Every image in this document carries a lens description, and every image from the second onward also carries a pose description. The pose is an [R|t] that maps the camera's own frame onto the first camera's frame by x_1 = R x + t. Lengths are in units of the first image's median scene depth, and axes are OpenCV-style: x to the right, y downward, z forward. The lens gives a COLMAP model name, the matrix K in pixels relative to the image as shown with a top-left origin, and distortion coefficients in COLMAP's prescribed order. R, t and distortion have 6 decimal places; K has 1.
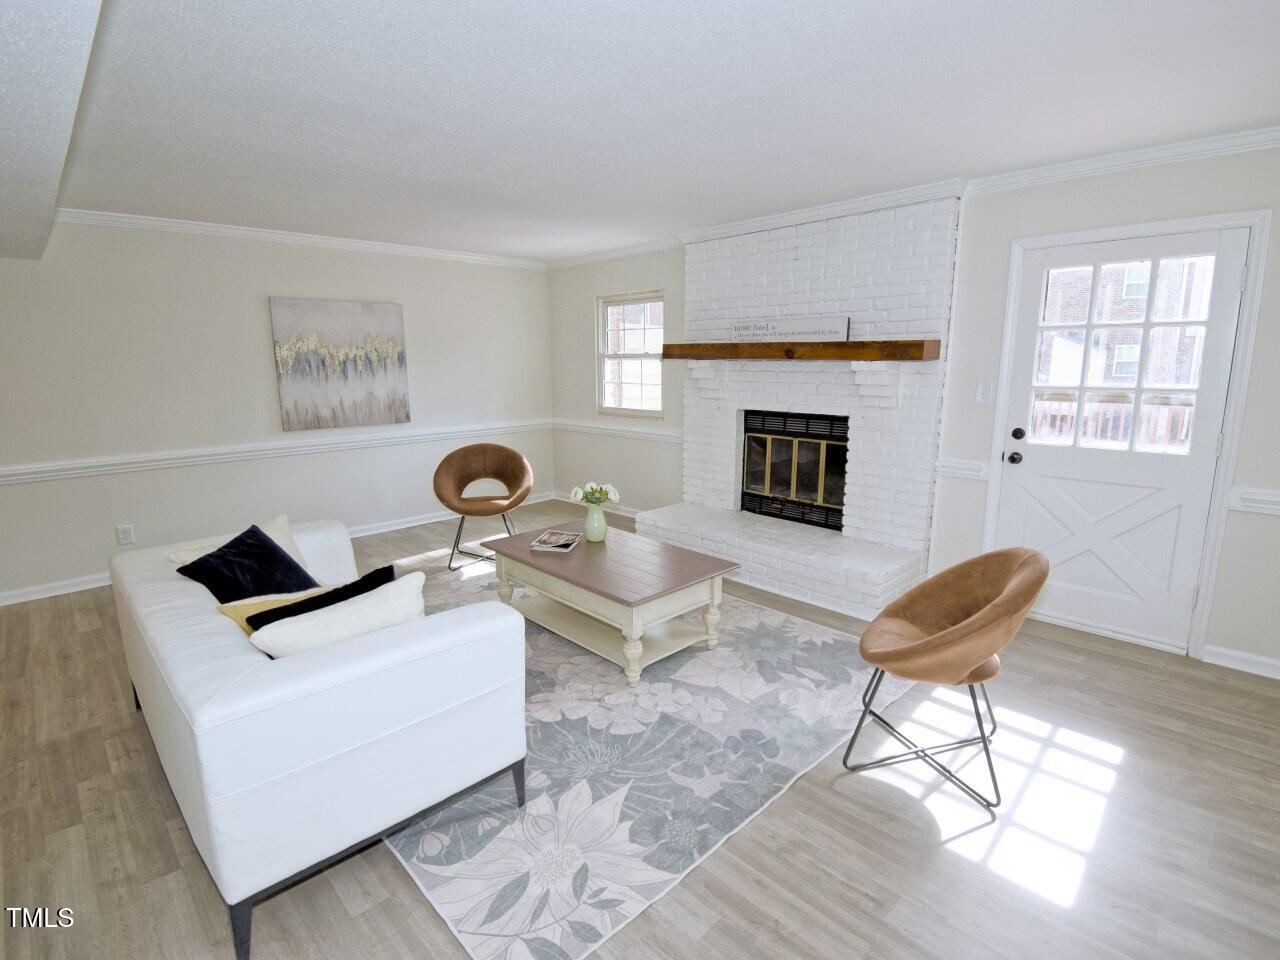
lens RADIAL K [[635.9, 0, 643.3], [0, 635.9, 482.3], [0, 0, 1]] dist [0.028112, -0.035069]
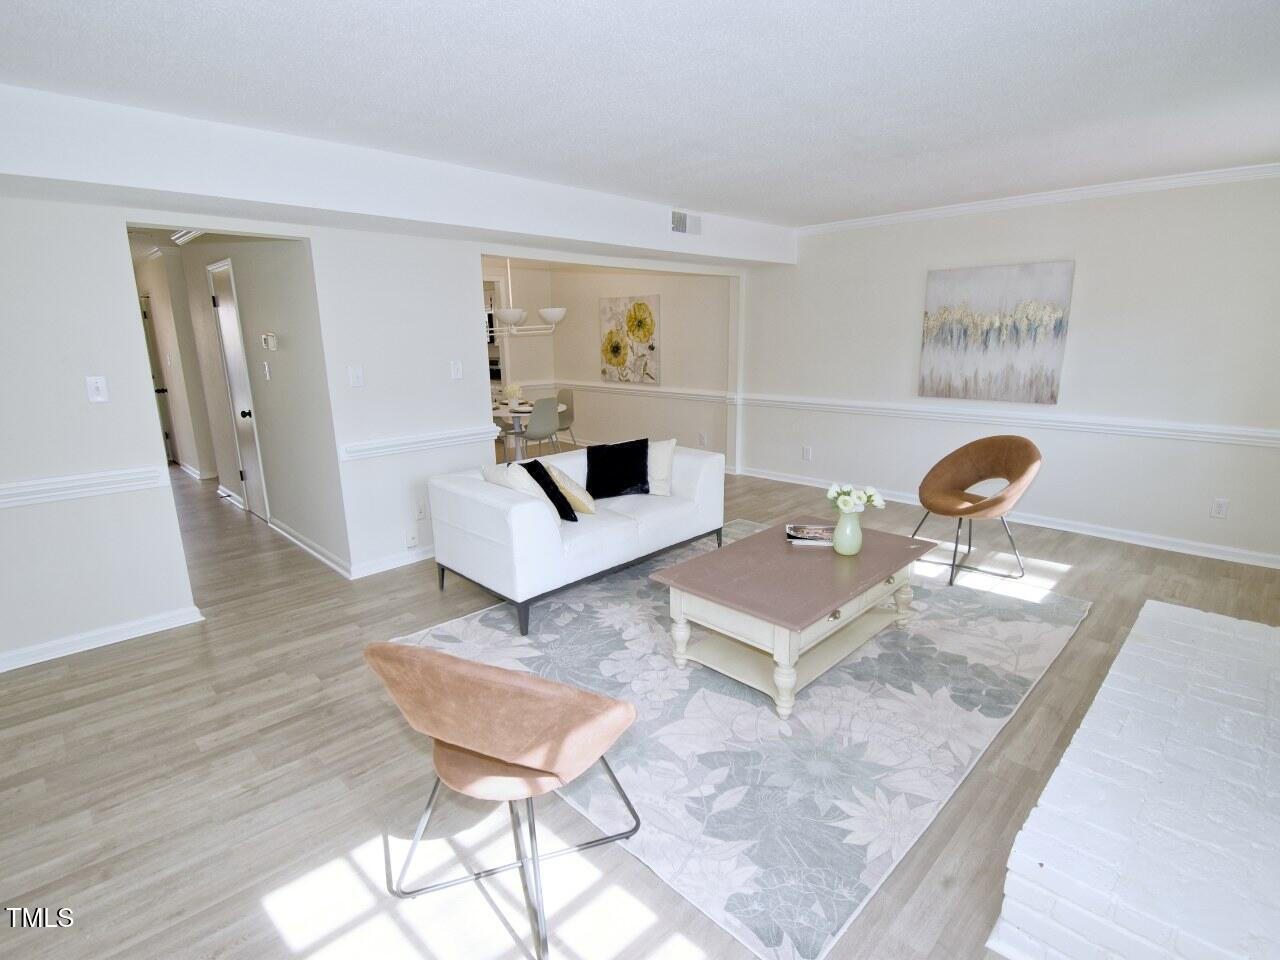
lens RADIAL K [[635.9, 0, 643.3], [0, 635.9, 482.3], [0, 0, 1]] dist [0.028112, -0.035069]
pose [[0.015137, 0.236942, -0.971406, 0.586088], [-0.178857, 0.956490, 0.230517, -0.117567], [0.983759, 0.170253, 0.056857, 0.555832]]
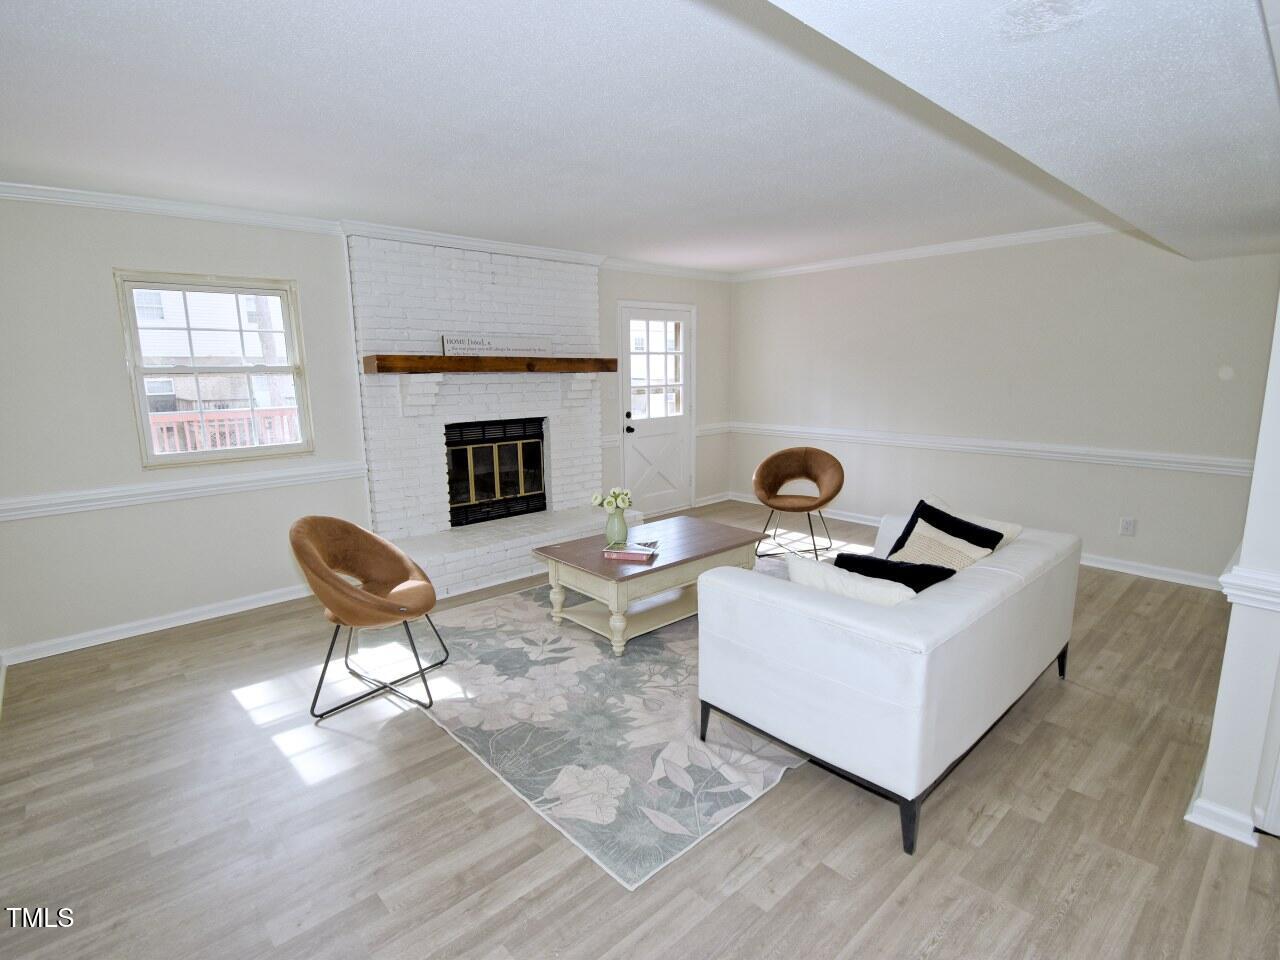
lens RADIAL K [[635.9, 0, 643.3], [0, 635.9, 482.3], [0, 0, 1]] dist [0.028112, -0.035069]
pose [[0.023991, -0.171297, 0.984927, -0.886724], [0.203897, 0.965340, 0.162924, -0.136773], [-0.978698, 0.196915, 0.058087, 0.722763]]
